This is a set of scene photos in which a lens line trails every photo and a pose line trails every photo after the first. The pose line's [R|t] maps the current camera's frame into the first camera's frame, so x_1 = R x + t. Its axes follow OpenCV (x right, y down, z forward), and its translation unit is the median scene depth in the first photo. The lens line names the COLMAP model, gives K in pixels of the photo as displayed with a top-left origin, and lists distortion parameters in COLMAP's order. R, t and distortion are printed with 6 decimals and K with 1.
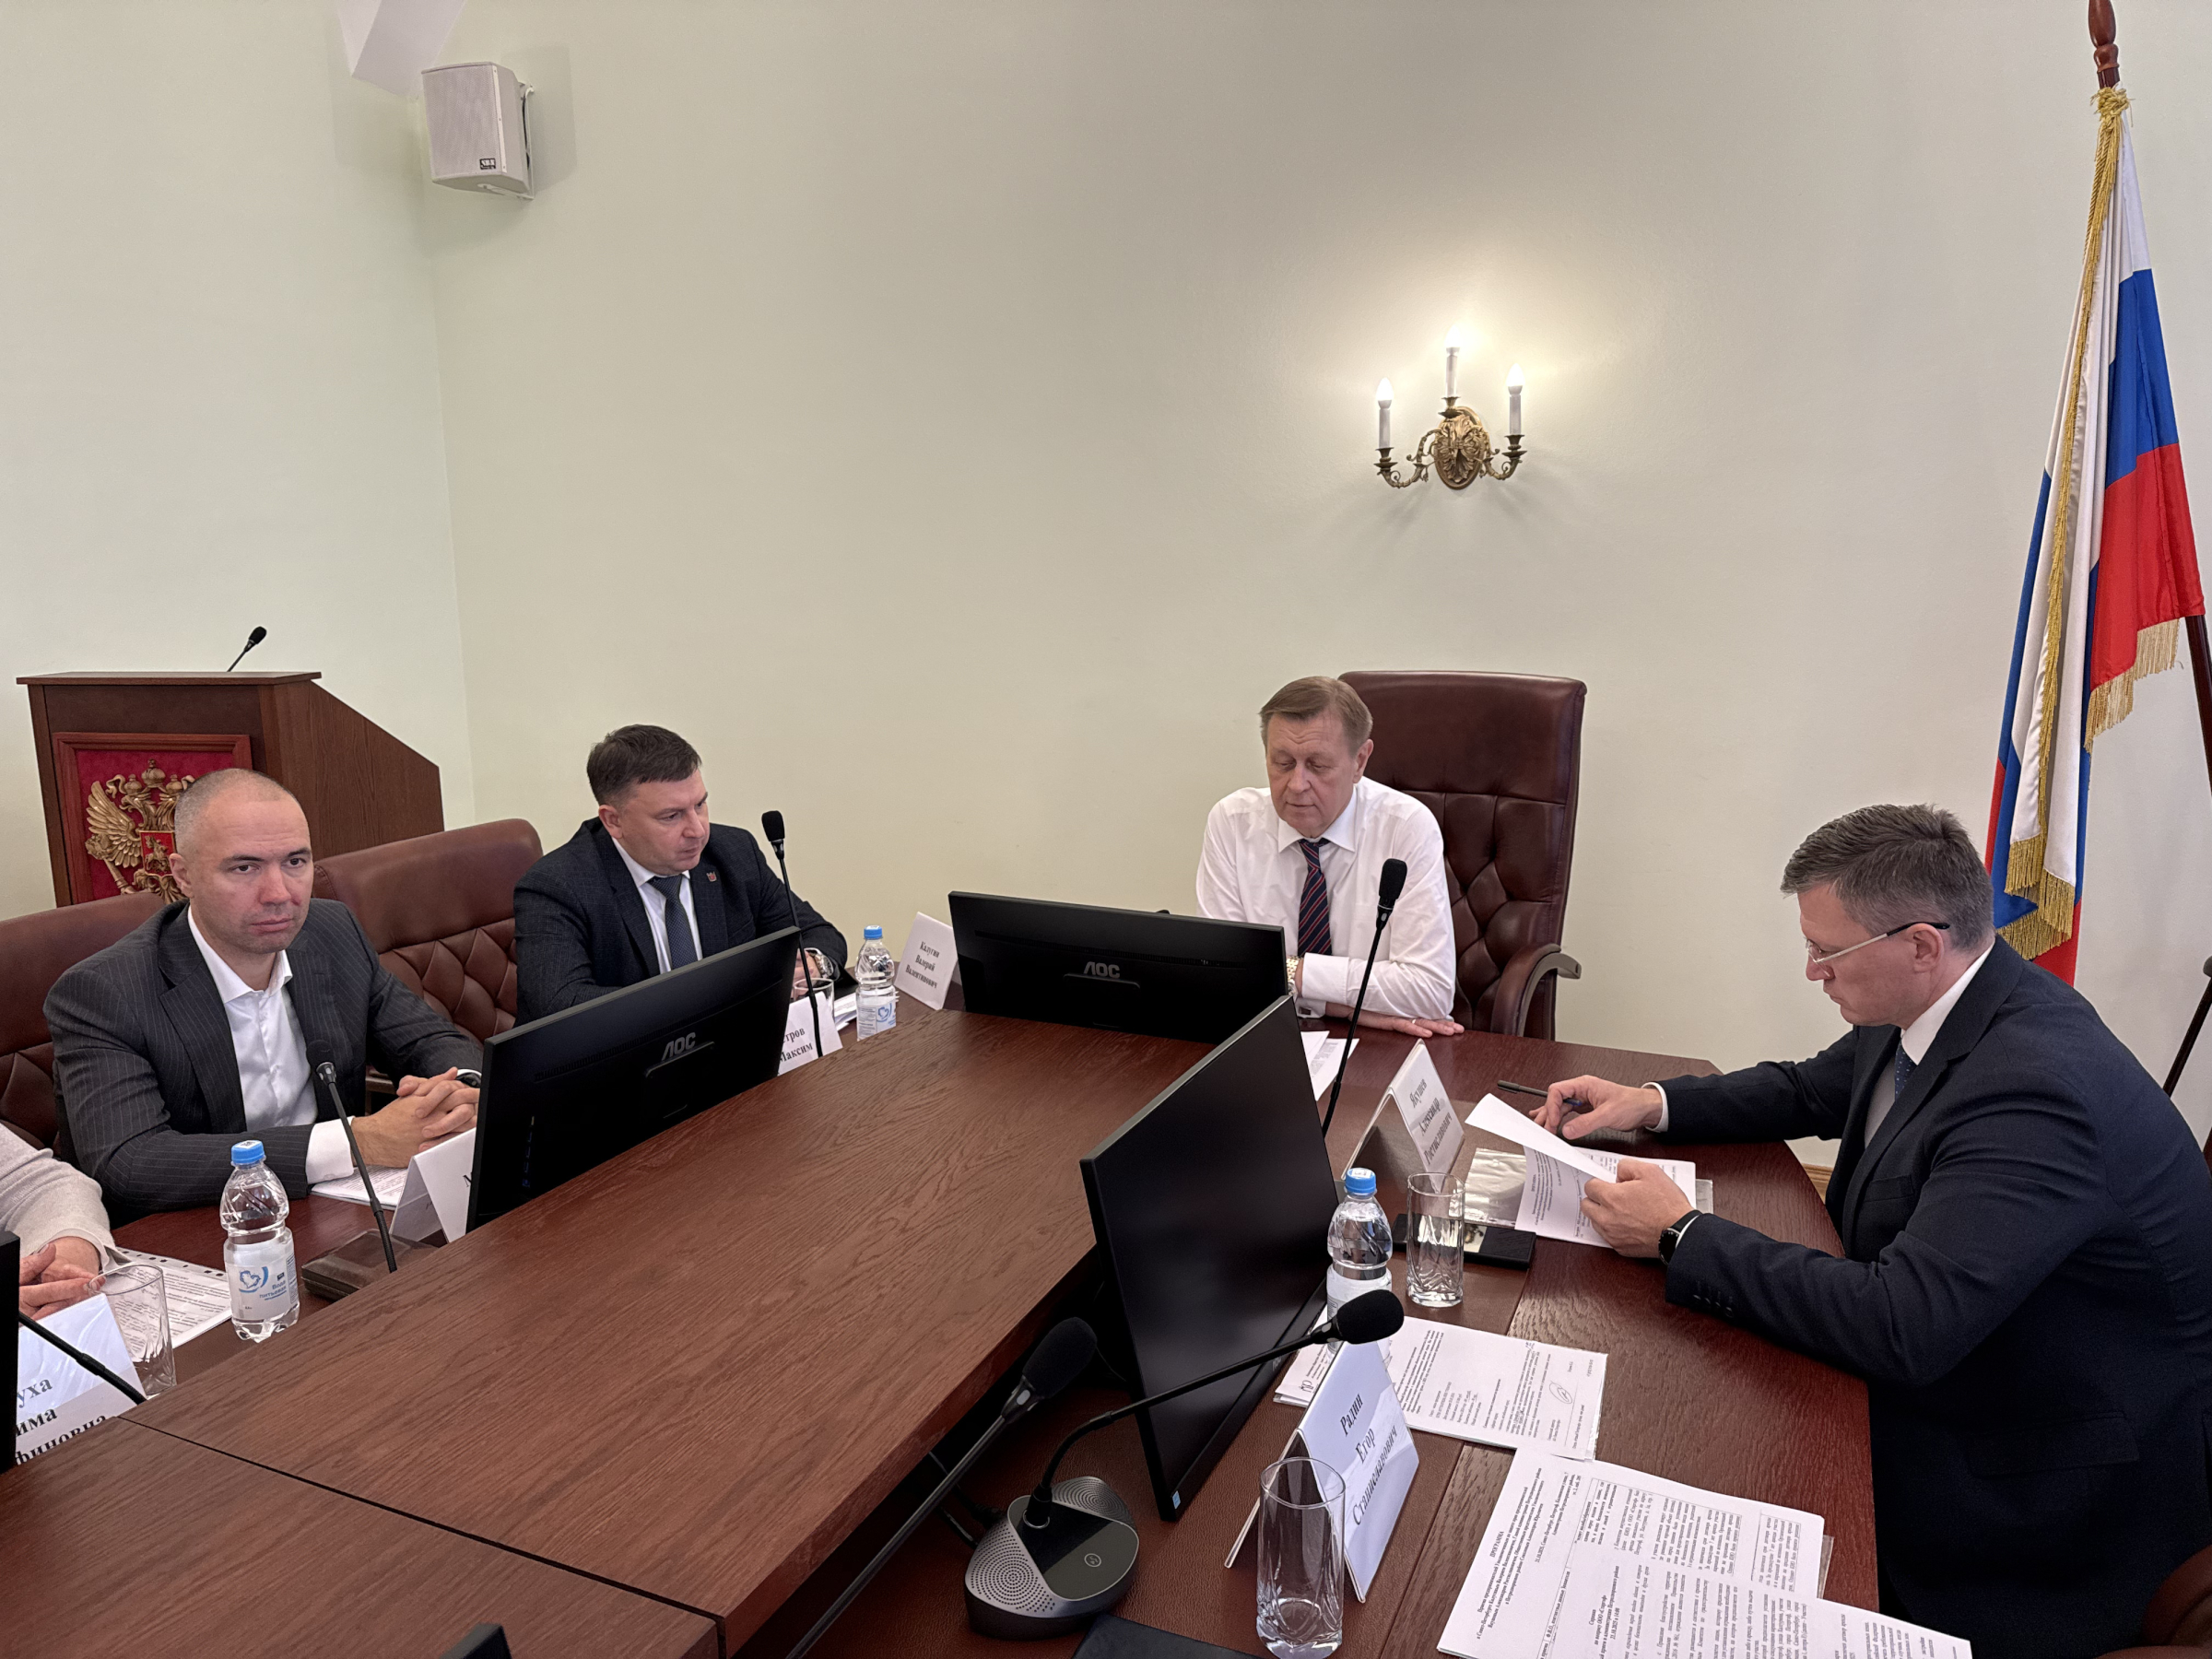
lens RADIAL K [[1617.8, 0, 1070.9], [0, 1617.8, 836.1], [0, 0, 1]] dist [-0.004042, -0.006873]
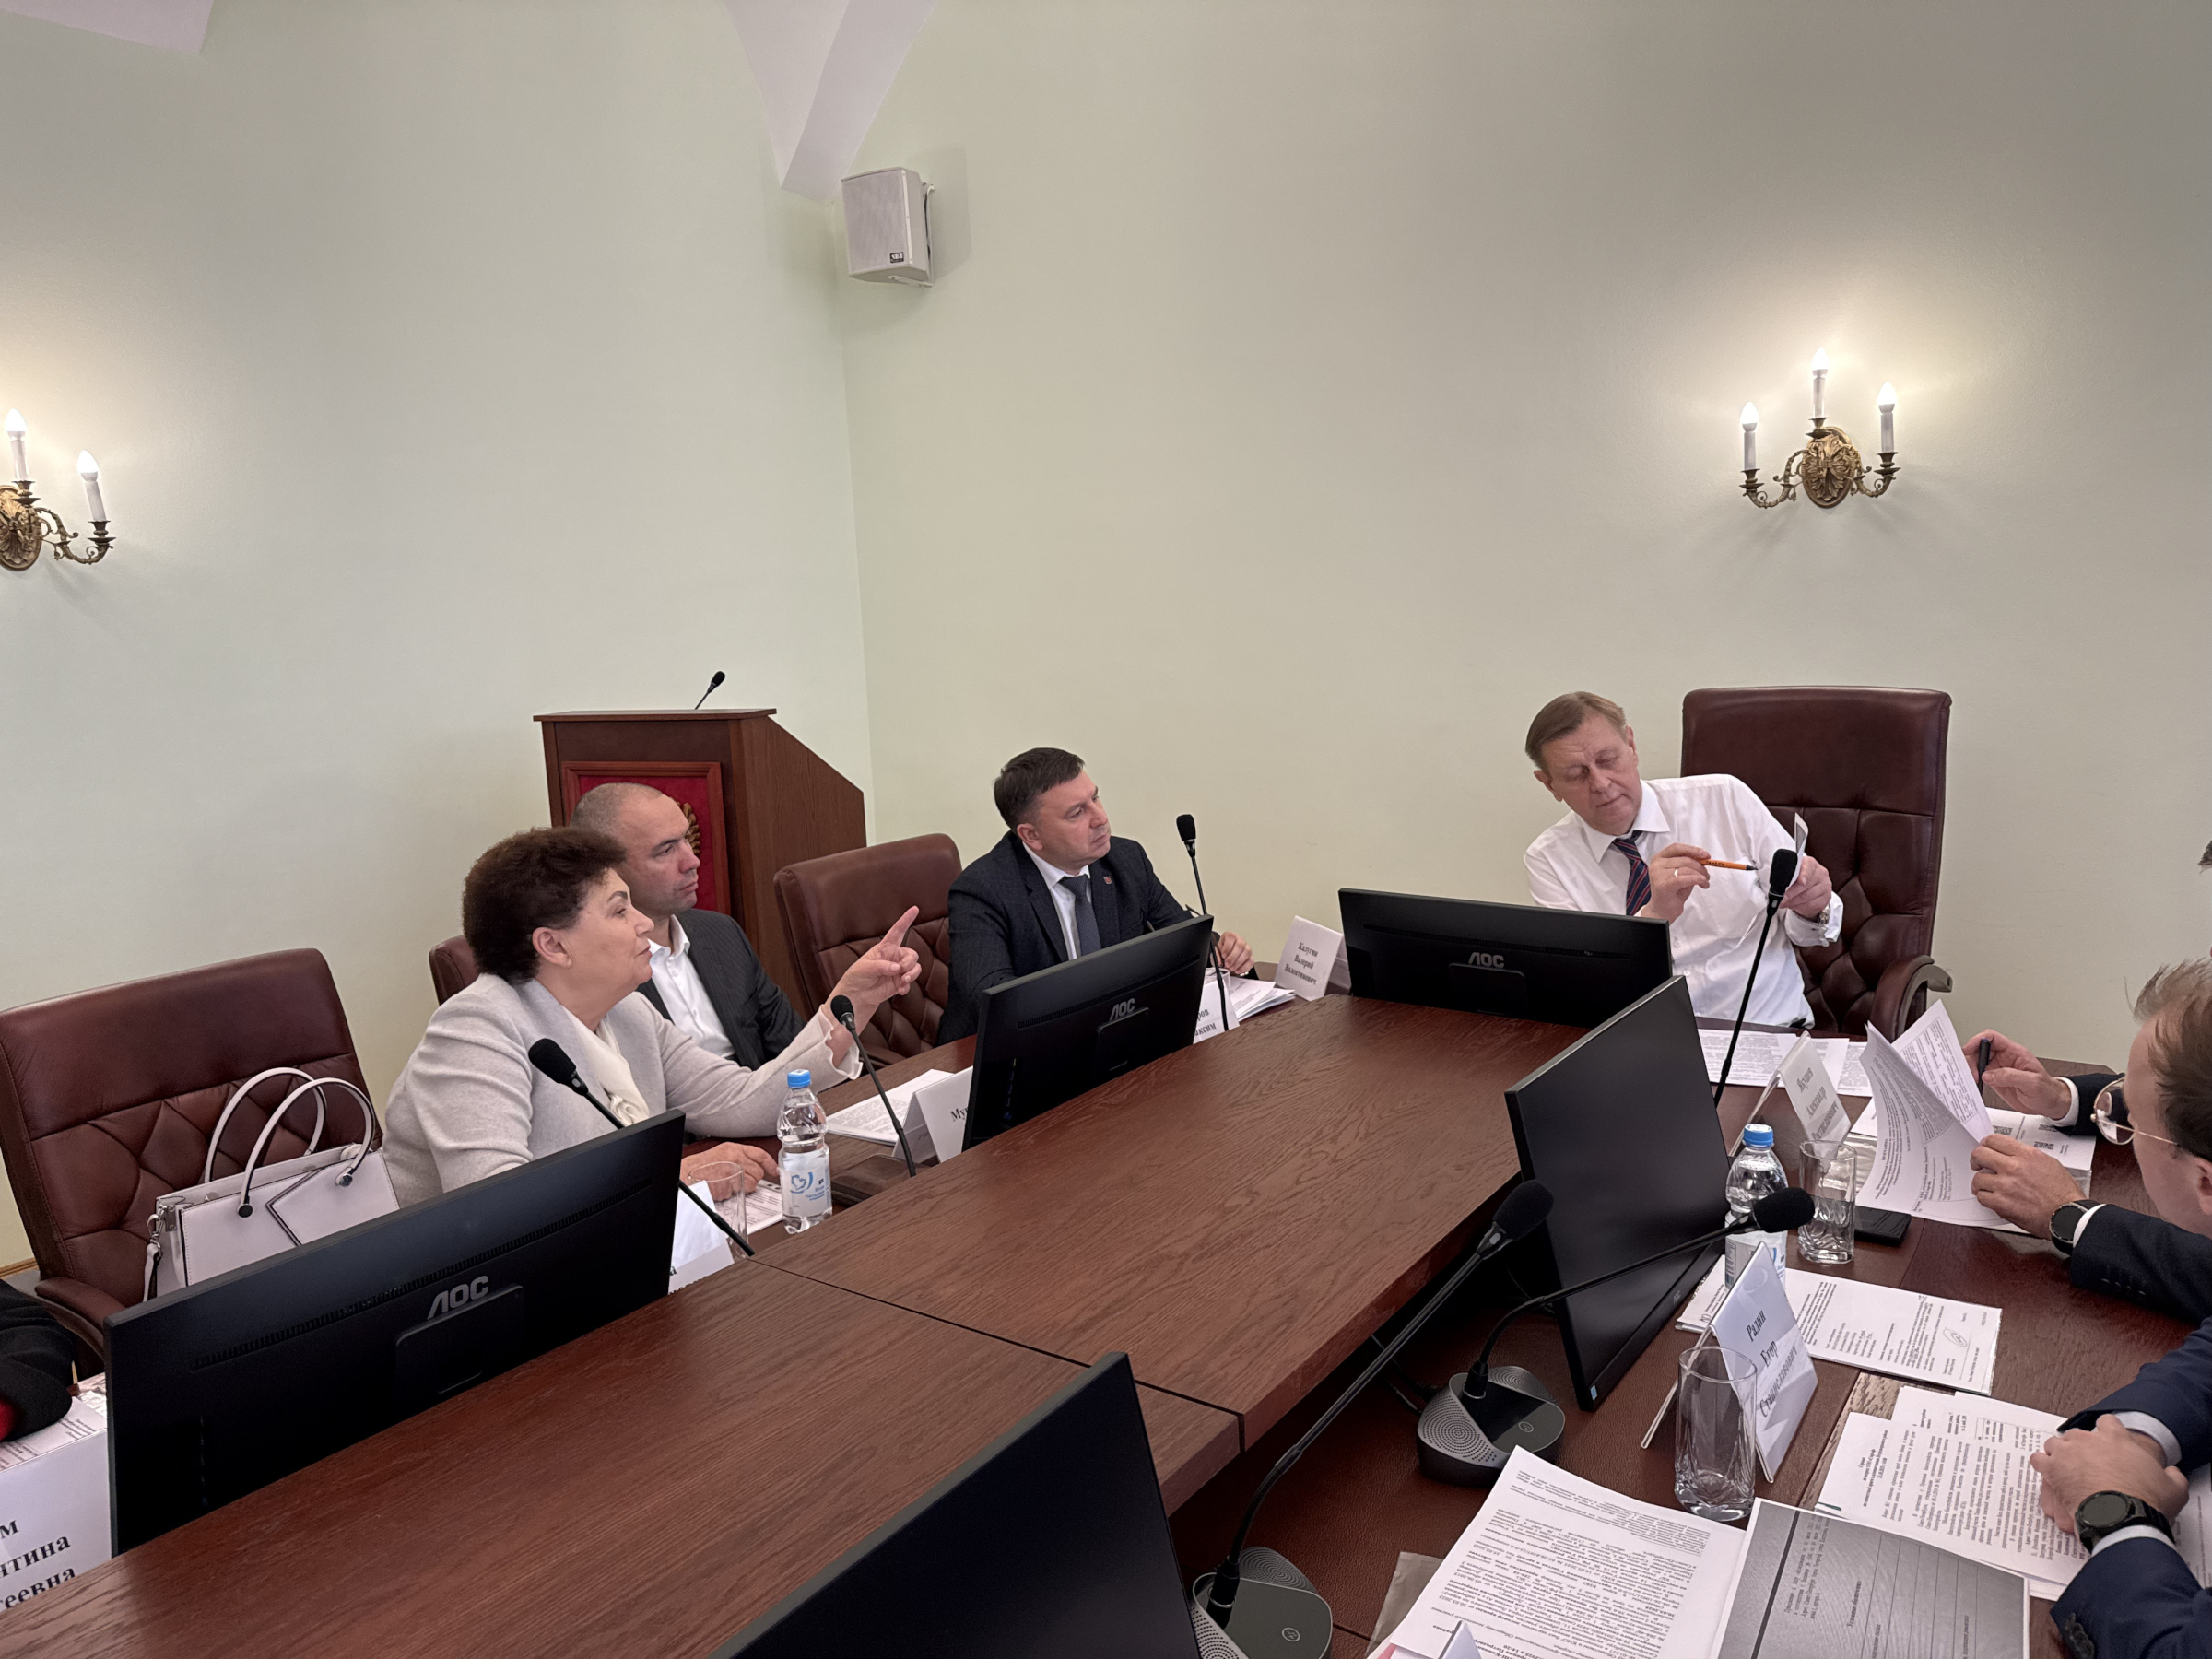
lens RADIAL K [[1568.3, 0, 1084.8], [0, 1568.3, 831.6], [0, 0, 1]] dist [0.124190, -0.243077]
pose [[0.980895, -0.002258, -0.194526, -0.045773], [-0.002819, 0.999663, -0.025819, 0.029483], [0.194519, 0.025874, 0.980557, -0.123681]]
